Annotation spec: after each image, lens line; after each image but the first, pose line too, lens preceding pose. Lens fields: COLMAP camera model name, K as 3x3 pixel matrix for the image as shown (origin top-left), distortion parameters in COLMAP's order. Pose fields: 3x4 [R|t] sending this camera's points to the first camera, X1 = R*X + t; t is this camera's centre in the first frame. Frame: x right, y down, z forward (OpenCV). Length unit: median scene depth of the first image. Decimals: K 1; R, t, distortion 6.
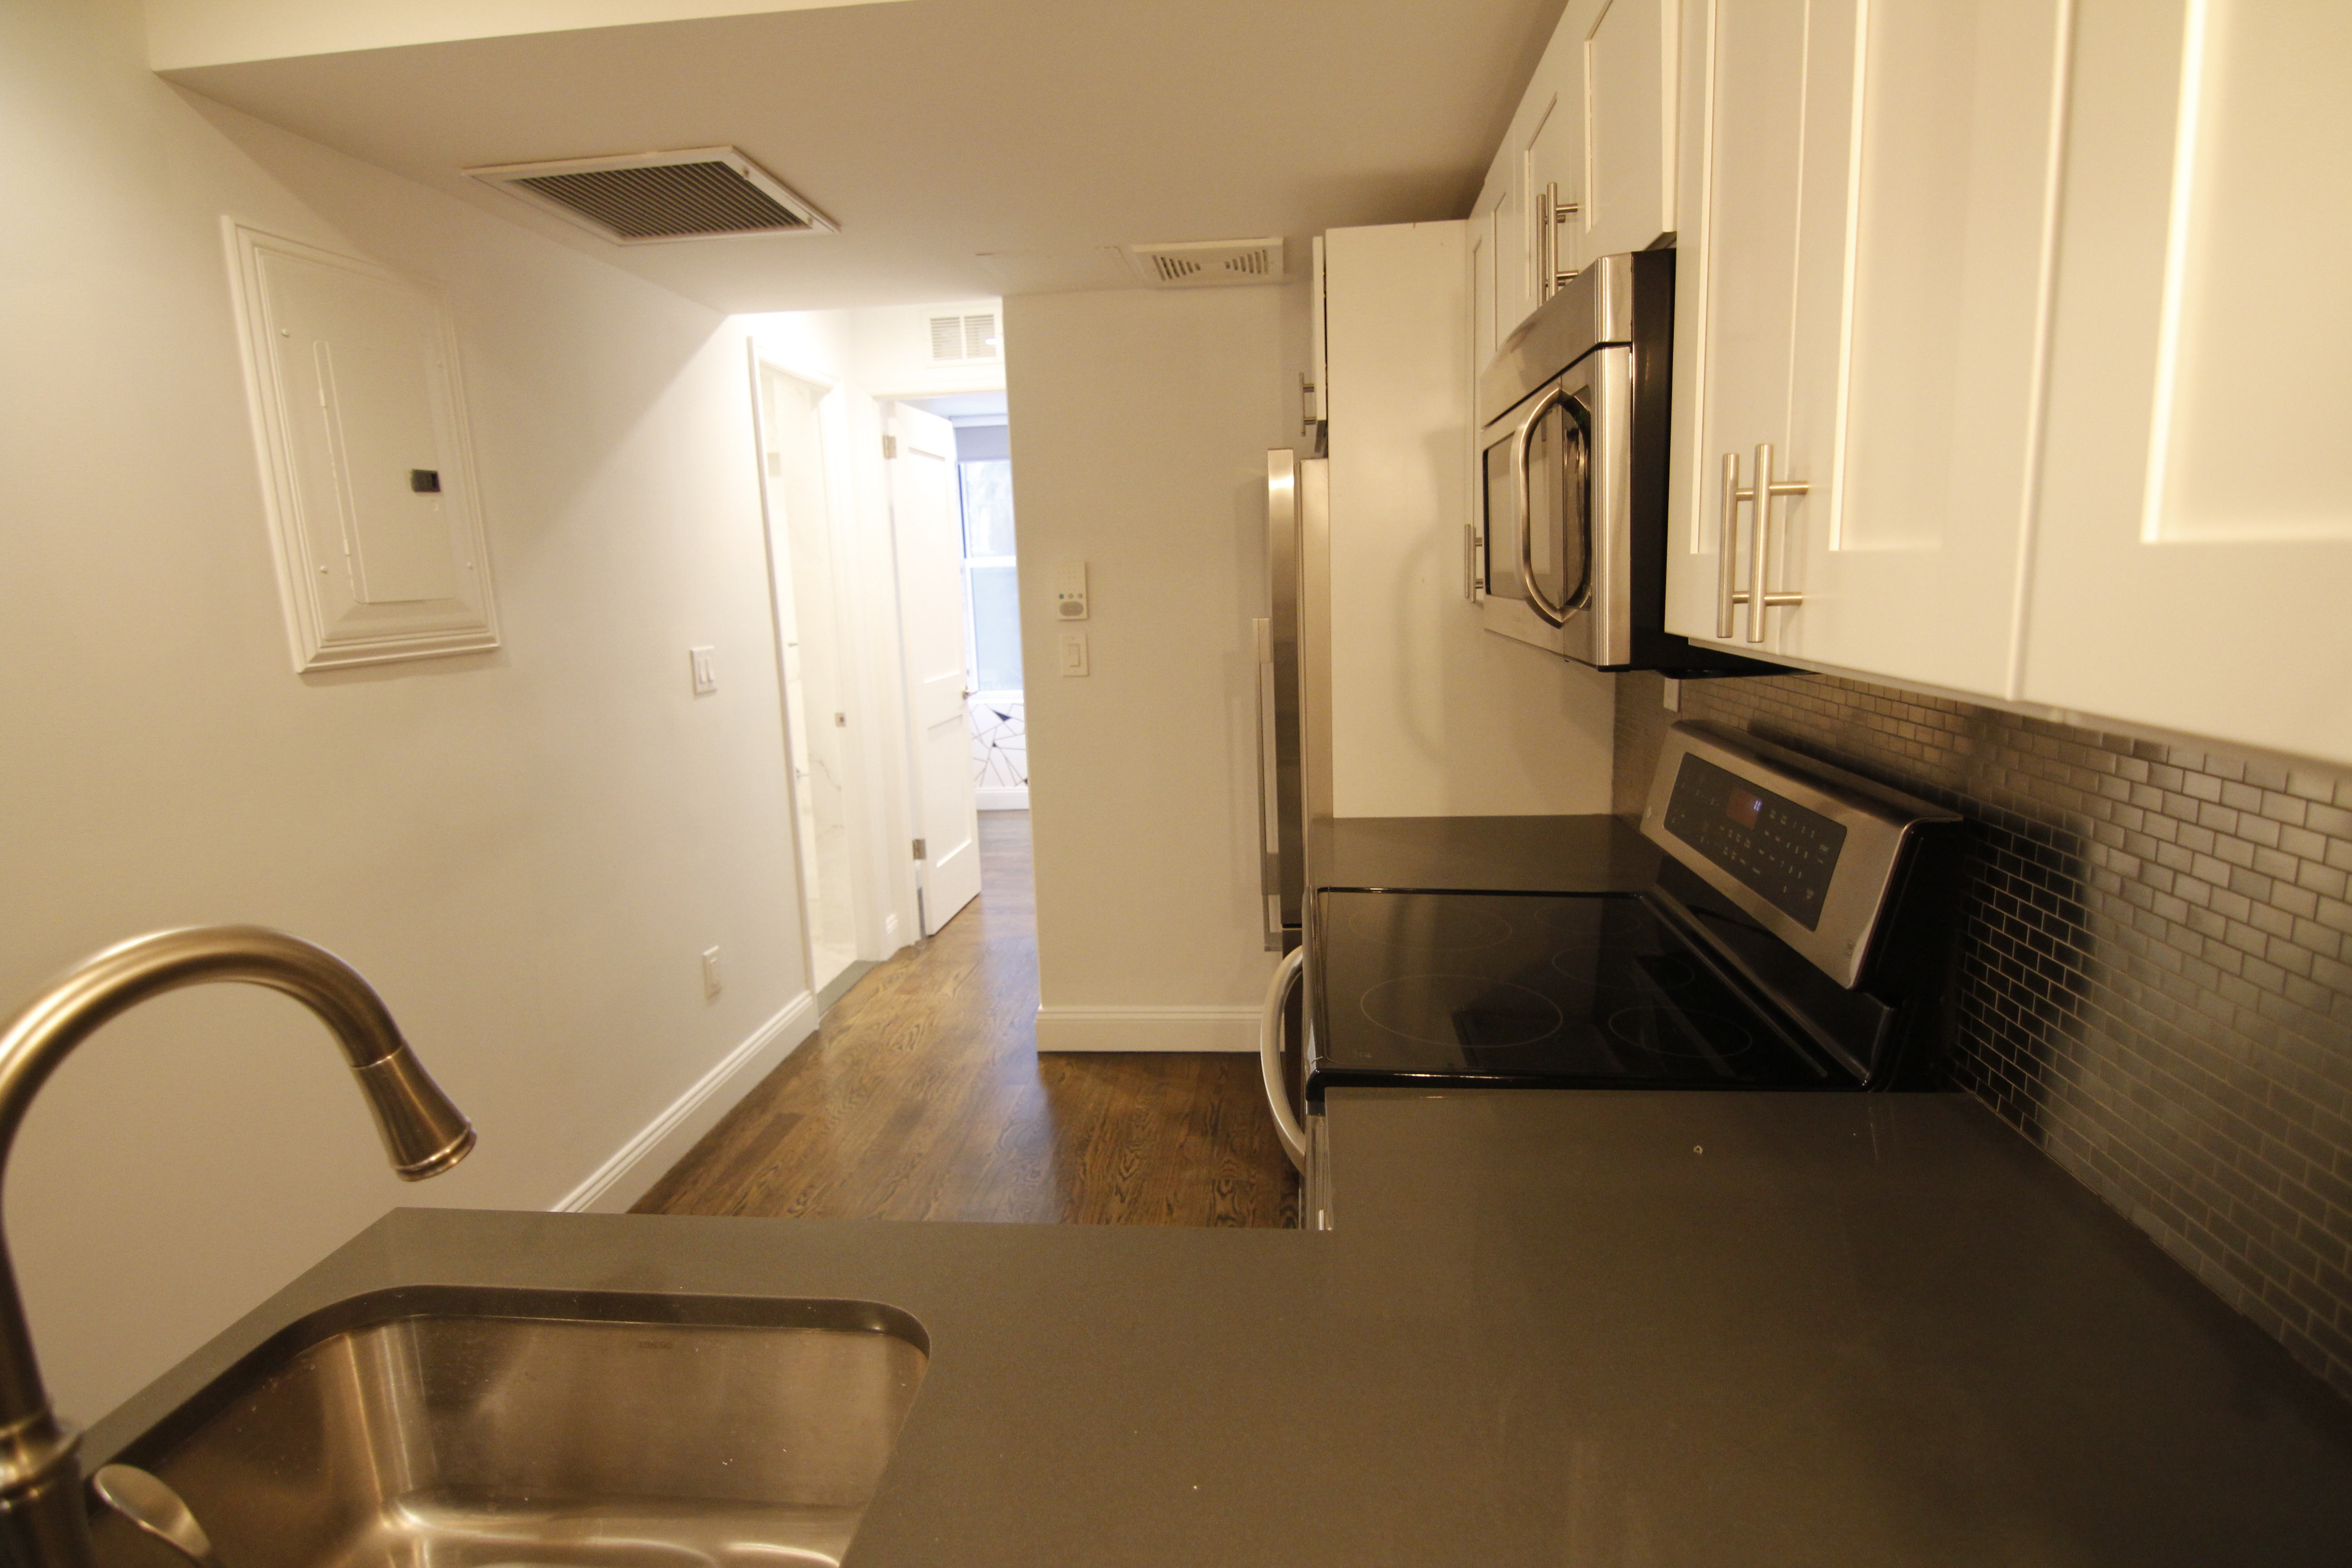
lens RADIAL K [[1195.2, 0, 1176.0], [0, 1195.2, 784.0], [0, 0, 1]] dist [-0.015561, -0.002941]
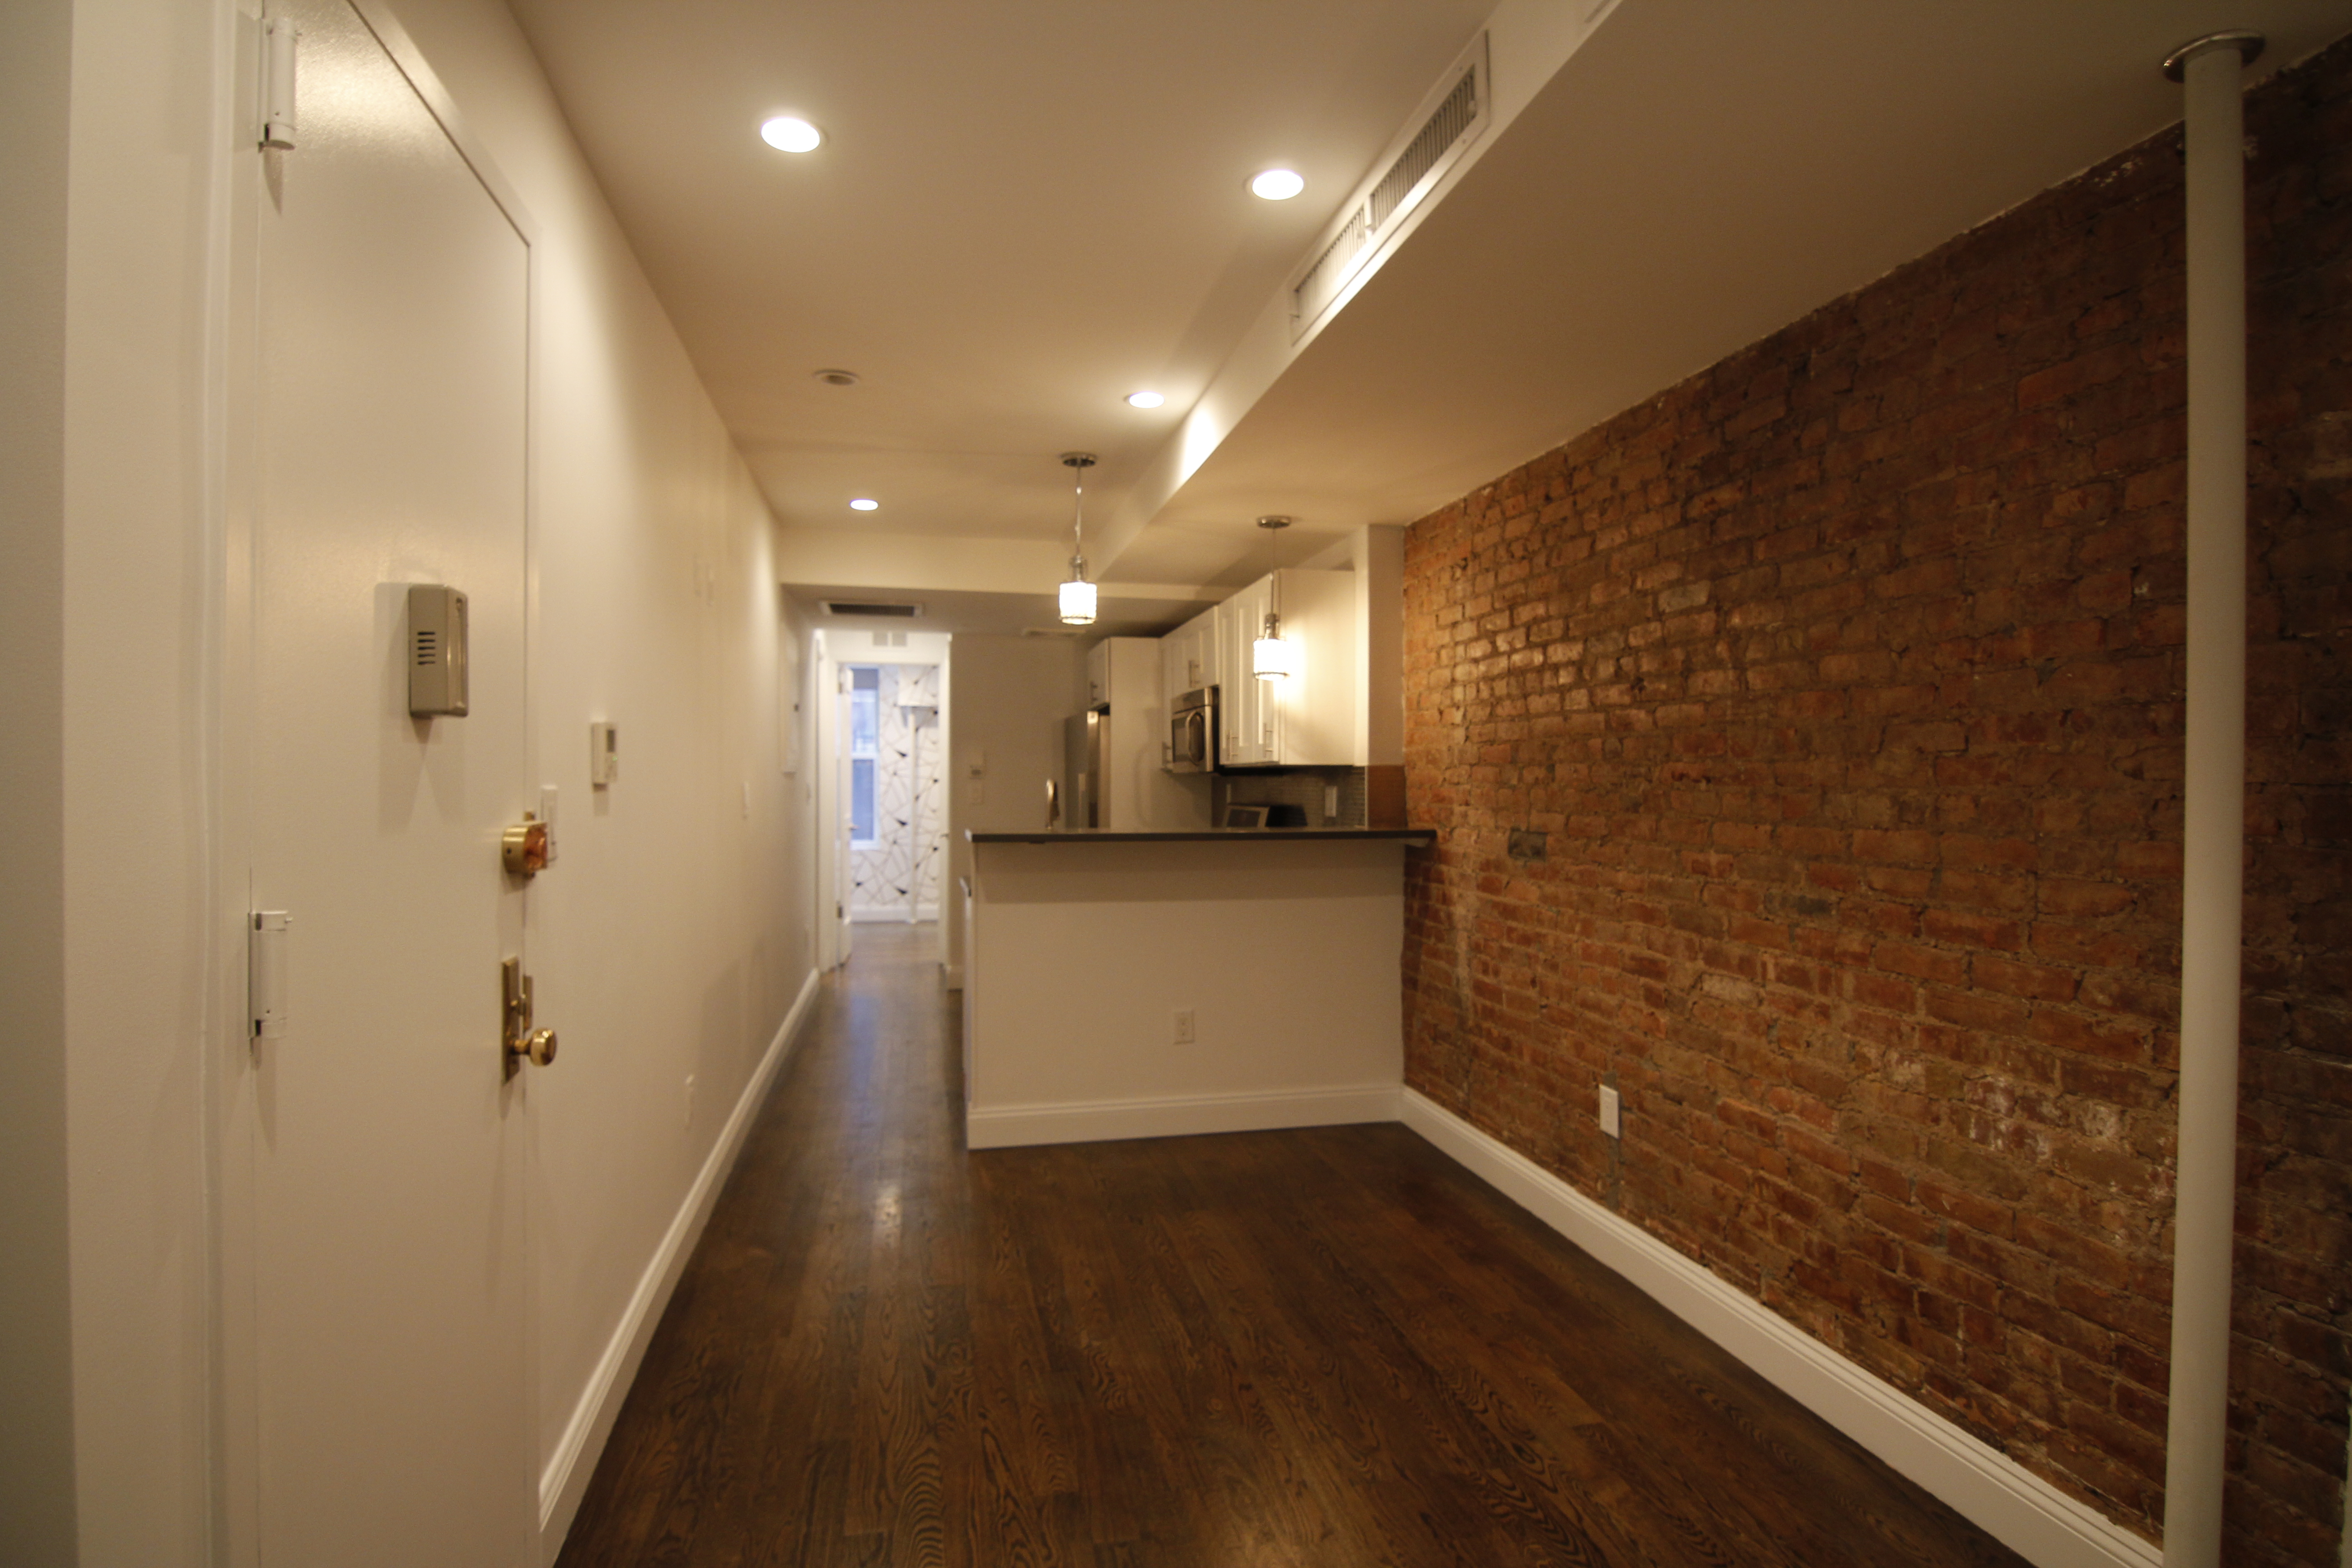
lens RADIAL K [[1195.2, 0, 1176.0], [0, 1195.2, 784.0], [0, 0, 1]] dist [-0.015561, -0.002941]
pose [[0.950222, 0.036482, 0.309430, -0.602862], [0.020714, 0.983528, -0.179567, 0.396146], [-0.310884, 0.177038, 0.933814, -1.663837]]
